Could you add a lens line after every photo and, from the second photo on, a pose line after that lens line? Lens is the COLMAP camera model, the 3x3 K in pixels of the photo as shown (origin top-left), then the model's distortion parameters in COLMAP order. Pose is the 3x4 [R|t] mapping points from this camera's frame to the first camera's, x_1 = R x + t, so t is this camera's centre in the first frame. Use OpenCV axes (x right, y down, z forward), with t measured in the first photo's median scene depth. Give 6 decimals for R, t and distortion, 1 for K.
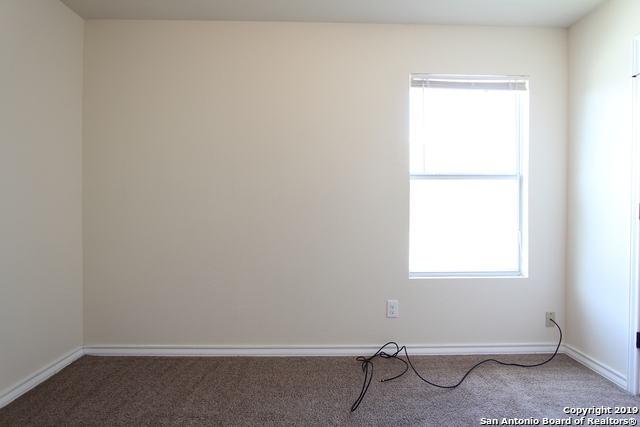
lens RADIAL K [[299.0, 0, 322.2], [0, 299.0, 210.4], [0, 0, 1]] dist [-0.017248, 0.000870]
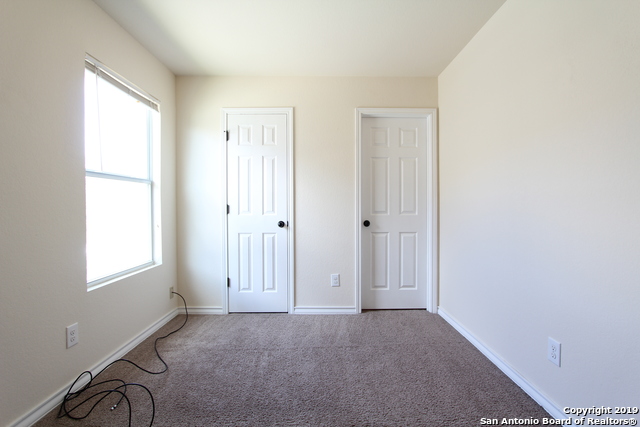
lens RADIAL K [[299.0, 0, 320.8], [0, 299.0, 211.7], [0, 0, 1]] dist [-0.017248, 0.000870]
pose [[0.023311, -0.023104, 0.999461, -0.538656], [0.012039, 0.999667, 0.022828, -0.013021], [-0.999656, 0.011500, 0.023582, 0.307337]]
